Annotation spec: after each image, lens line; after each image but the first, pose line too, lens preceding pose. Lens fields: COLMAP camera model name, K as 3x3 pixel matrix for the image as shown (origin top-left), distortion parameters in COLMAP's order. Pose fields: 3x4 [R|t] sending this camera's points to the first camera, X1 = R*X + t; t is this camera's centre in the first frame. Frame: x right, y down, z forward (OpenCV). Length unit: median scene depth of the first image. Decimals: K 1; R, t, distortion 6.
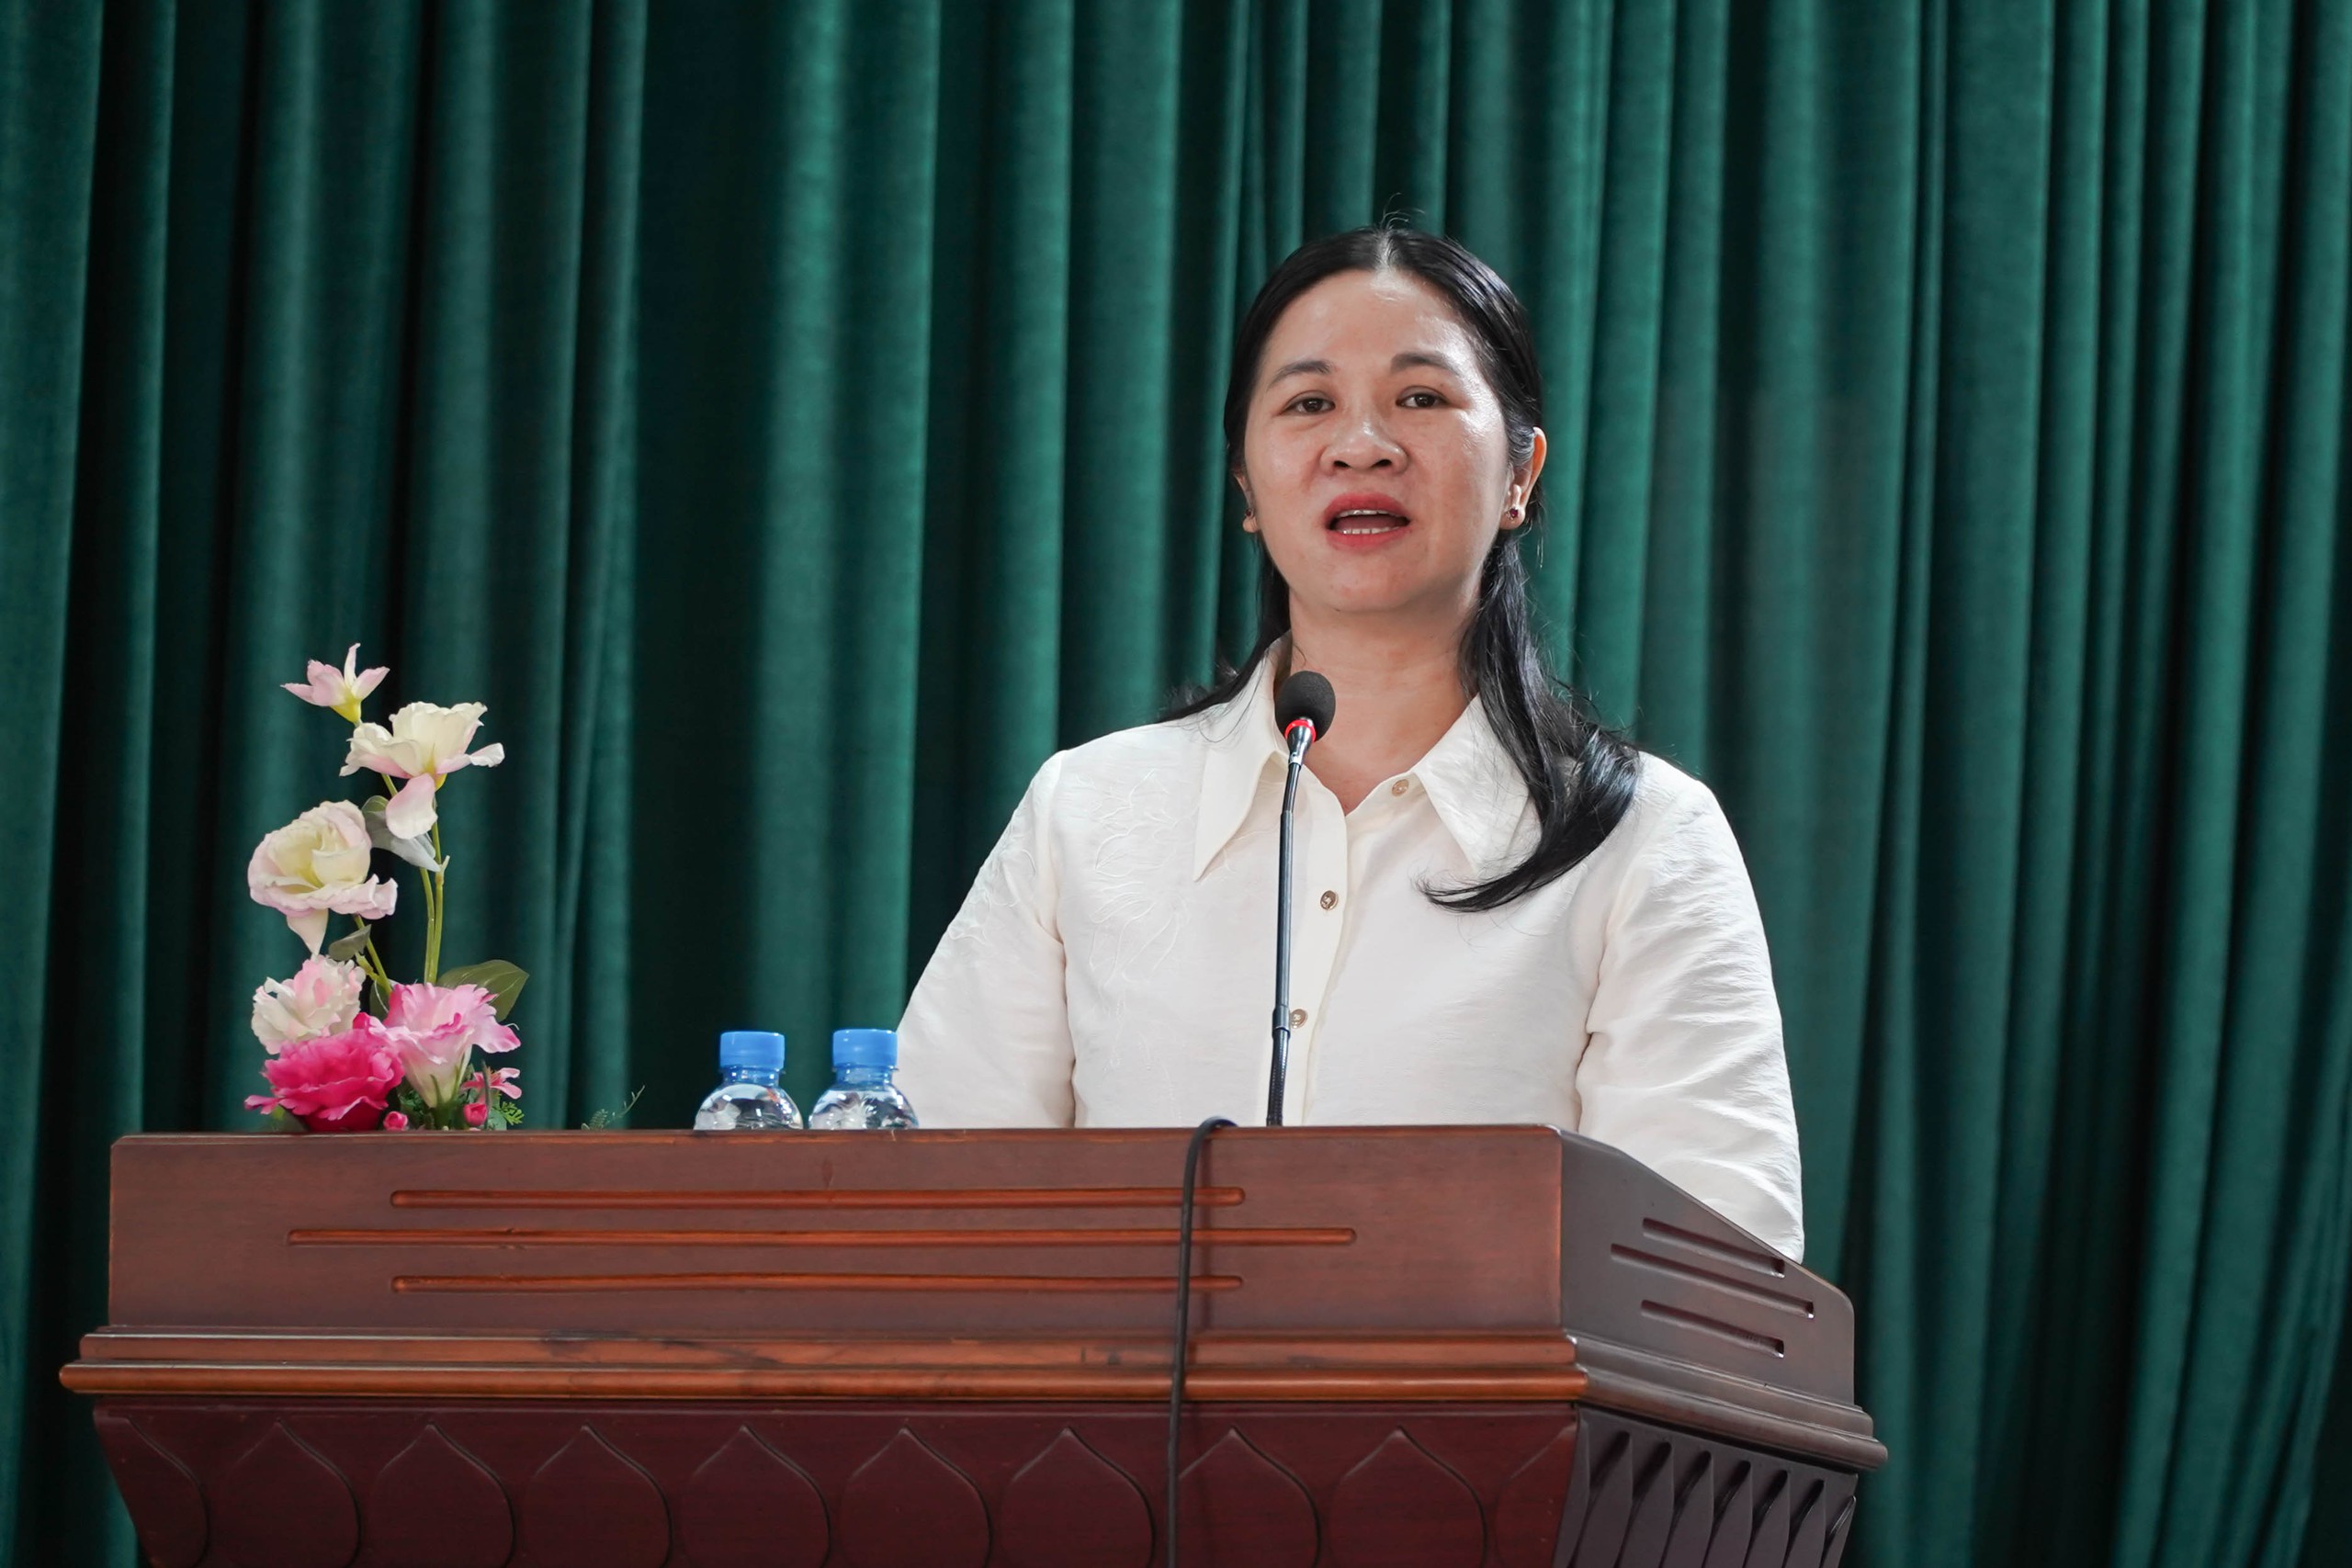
lens RADIAL K [[8974.7, 0, 1176.0], [0, 8974.7, 784.0], [0, 0, 1]] dist [-0.168460, -32.520471]
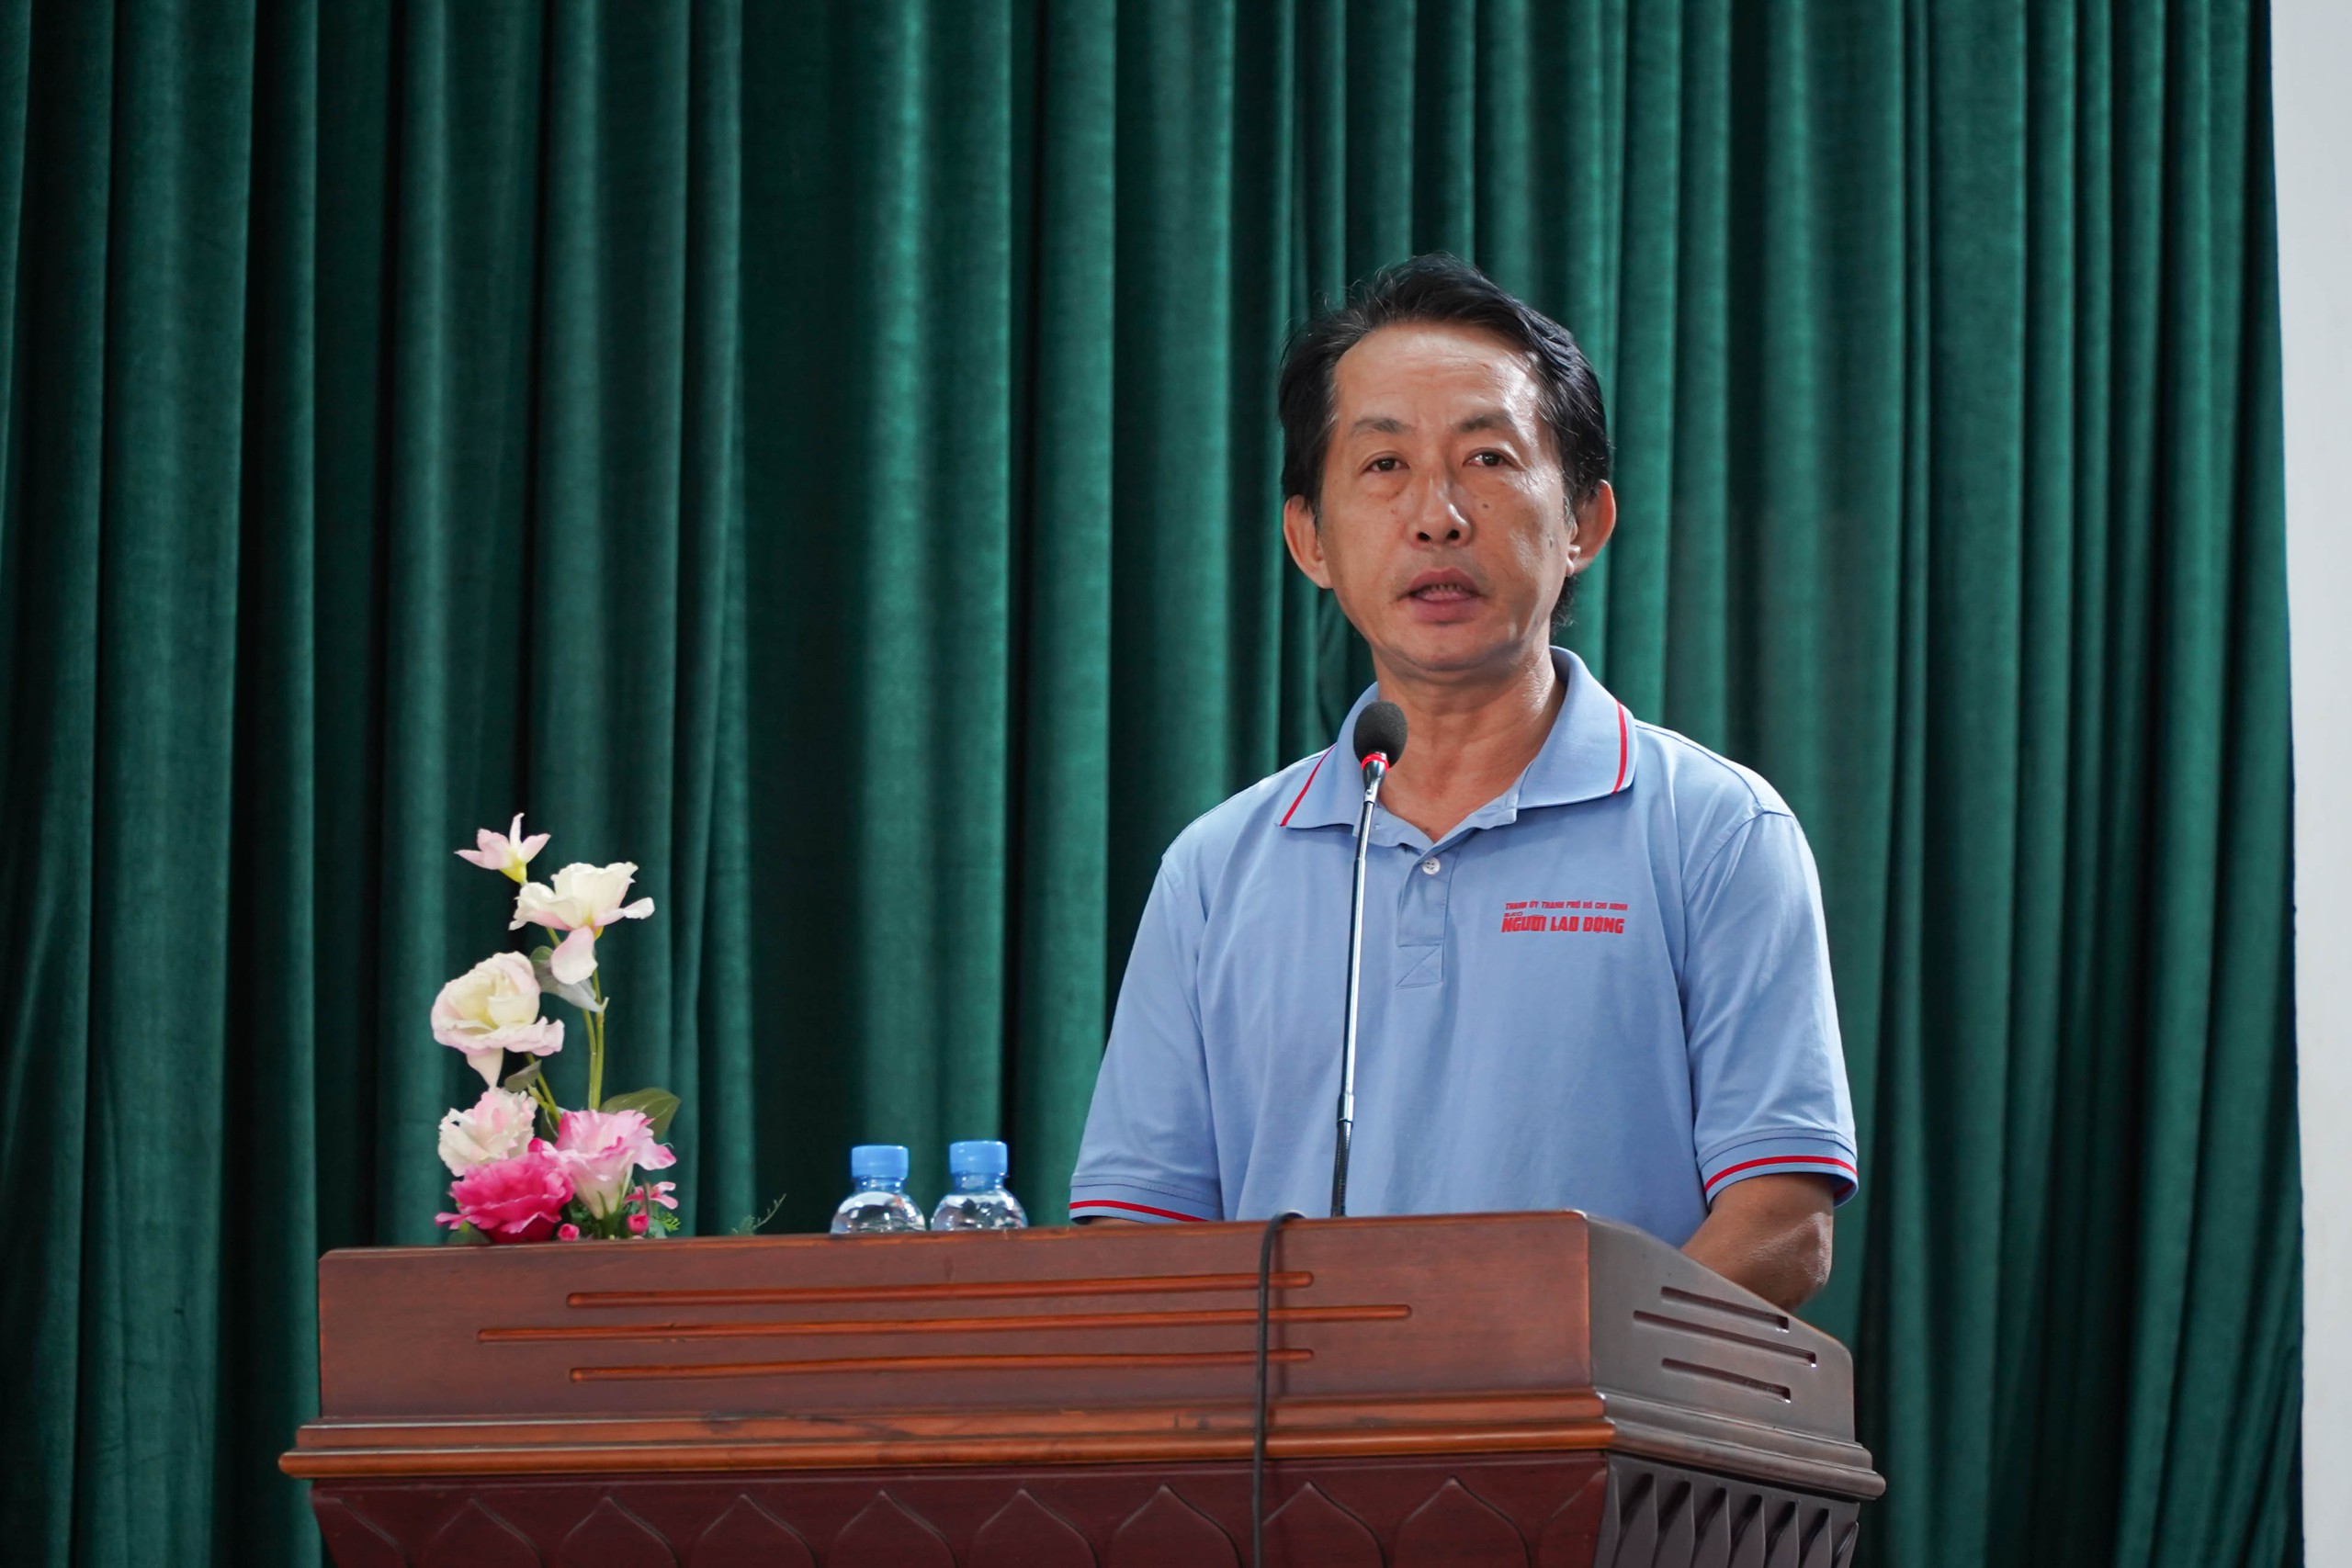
lens RADIAL K [[8685.5, 0, 1176.0], [0, 8685.5, 784.0], [0, 0, 1]] dist [-0.123114, -42.602535]
pose [[0.999548, -0.028904, -0.008316, 0.001101], [0.028861, 0.999569, -0.005311, -0.011316], [0.008466, 0.005069, 0.999951, -0.104578]]
